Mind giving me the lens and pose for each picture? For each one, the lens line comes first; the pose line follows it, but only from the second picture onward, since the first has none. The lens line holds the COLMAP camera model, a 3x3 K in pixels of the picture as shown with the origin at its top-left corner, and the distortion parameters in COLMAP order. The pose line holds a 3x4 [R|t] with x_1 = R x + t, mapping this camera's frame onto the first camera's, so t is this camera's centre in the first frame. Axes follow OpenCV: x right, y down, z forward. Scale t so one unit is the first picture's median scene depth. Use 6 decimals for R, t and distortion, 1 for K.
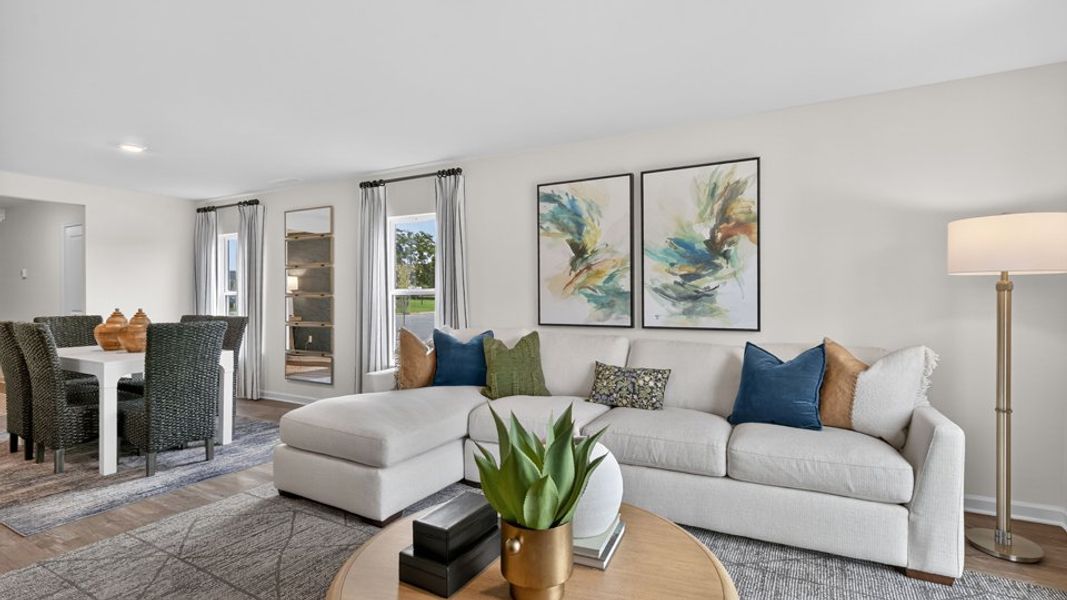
lens RADIAL K [[494.8, 0, 529.1], [0, 494.8, 299.1], [0, 0, 1]] dist [-0.000575, 0.000374]
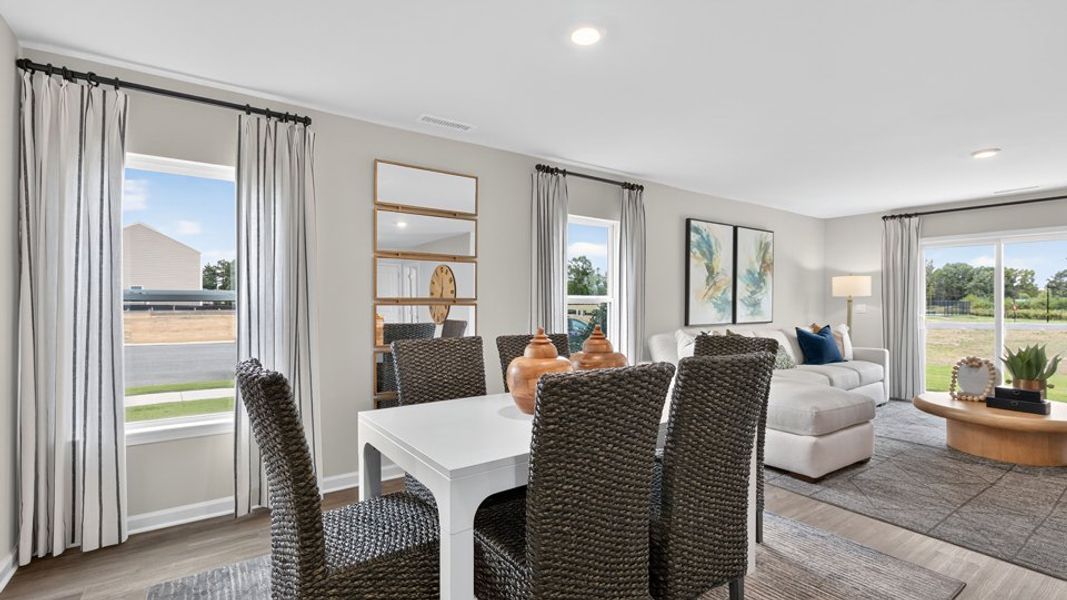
lens RADIAL K [[494.8, 0, 529.1], [0, 494.8, 299.1], [0, 0, 1]] dist [-0.000575, 0.000374]
pose [[0.434399, 0.010045, 0.900665, -1.500277], [0.001273, 0.999930, -0.011766, -0.003645], [-0.900720, 0.006258, 0.434355, 0.918434]]
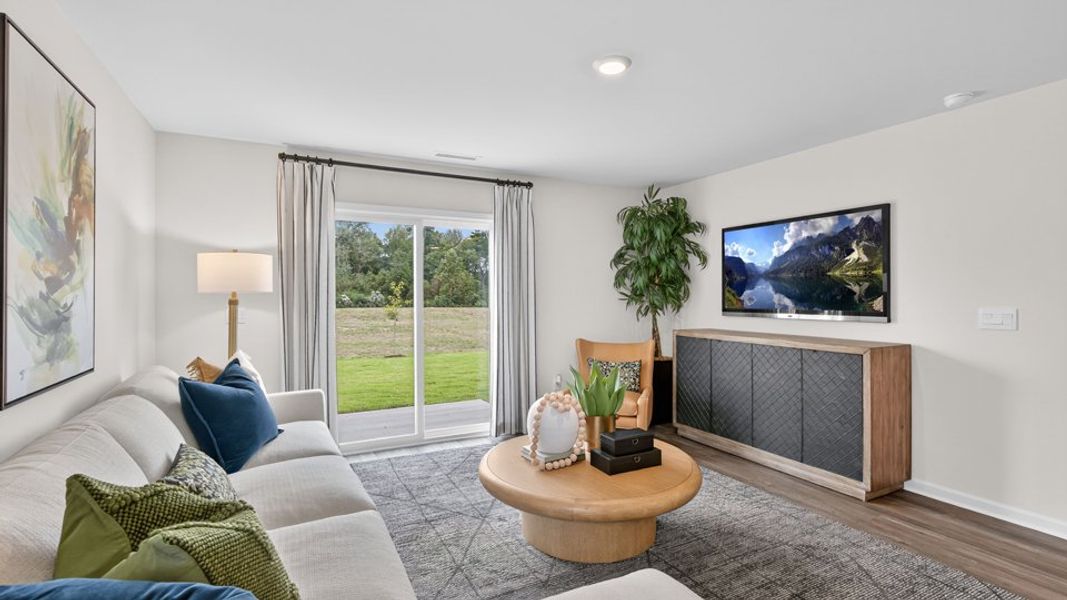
lens RADIAL K [[494.8, 0, 529.1], [0, 494.8, 299.1], [0, 0, 1]] dist [-0.000575, 0.000374]
pose [[-0.829936, -0.003403, 0.557849, -0.343281], [0.005918, 0.999871, 0.014903, -0.032795], [-0.557828, 0.015670, -0.829809, 1.104277]]
